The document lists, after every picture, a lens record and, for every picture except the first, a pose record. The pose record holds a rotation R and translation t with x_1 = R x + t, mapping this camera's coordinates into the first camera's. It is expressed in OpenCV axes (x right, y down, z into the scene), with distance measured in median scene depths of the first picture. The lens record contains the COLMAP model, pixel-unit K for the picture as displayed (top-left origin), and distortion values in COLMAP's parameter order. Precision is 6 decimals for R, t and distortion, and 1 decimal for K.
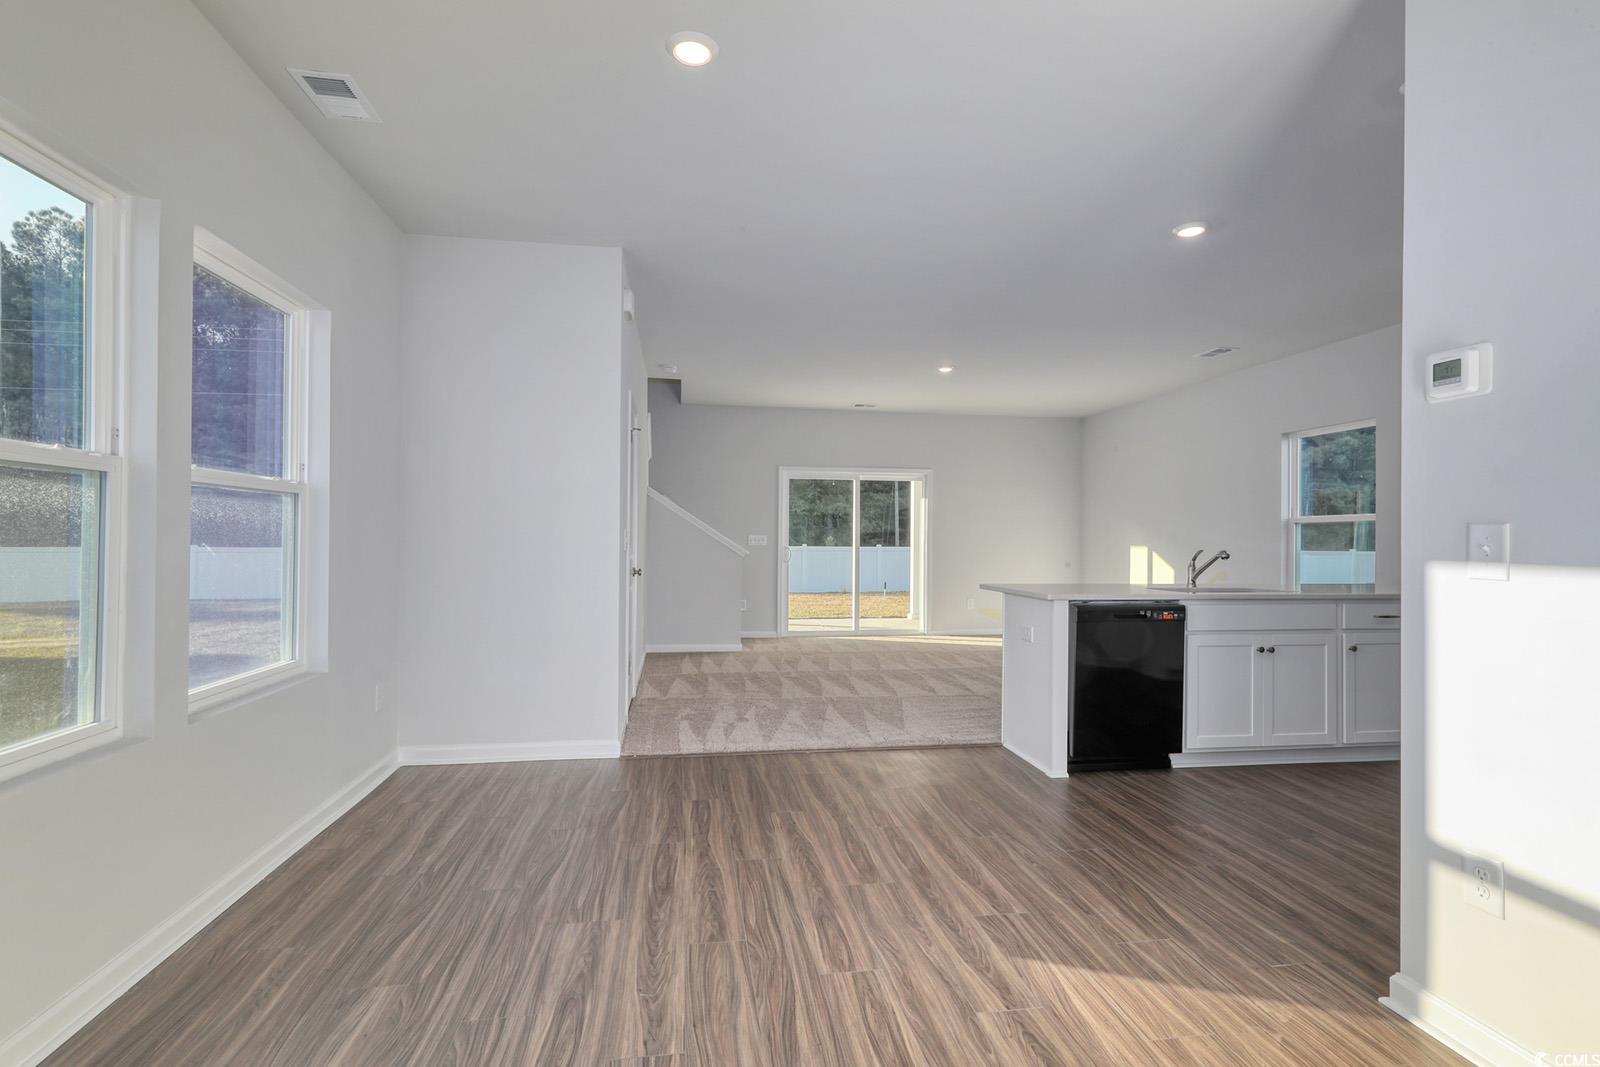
lens RADIAL K [[778.3, 0, 809.4], [0, 778.3, 537.4], [0, 0, 1]] dist [-0.001982, 0.001448]
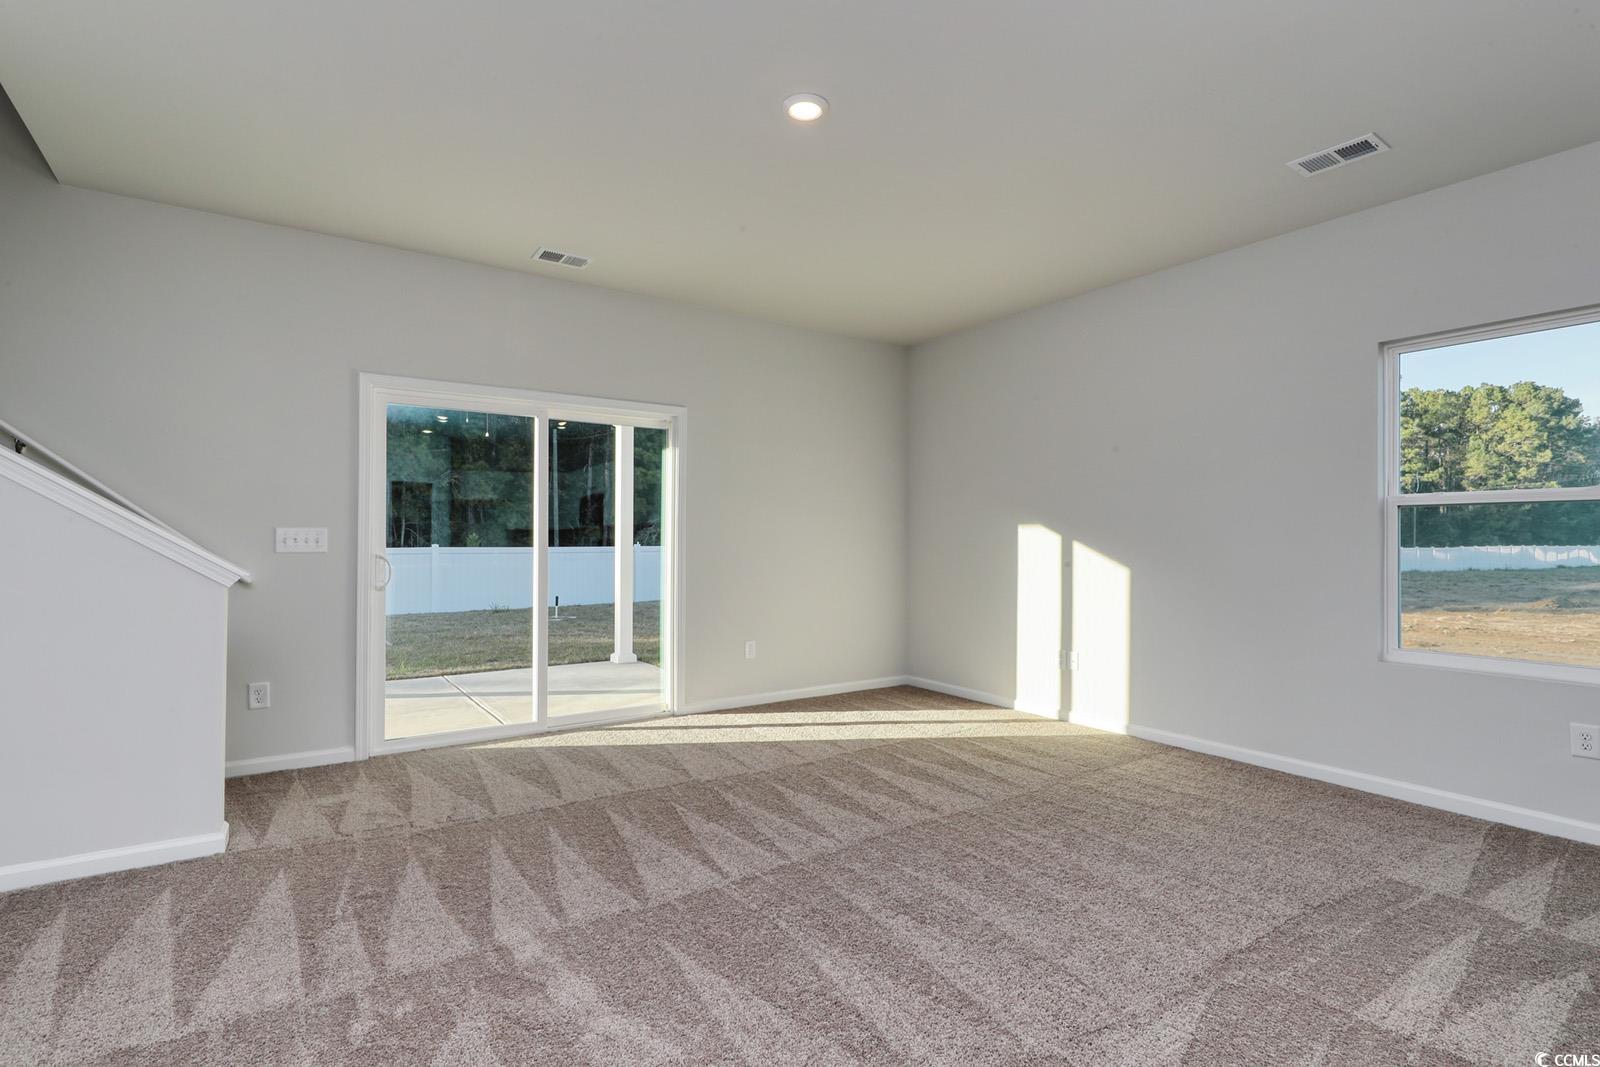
lens RADIAL K [[778.3, 0, 799.6], [0, 778.3, 527.0], [0, 0, 1]] dist [-0.001982, 0.001448]
pose [[0.909766, 0.002454, 0.415114, 0.005076], [0.001778, 0.999950, -0.009808, 0.000985], [-0.415117, 0.009661, 0.909717, 0.488943]]
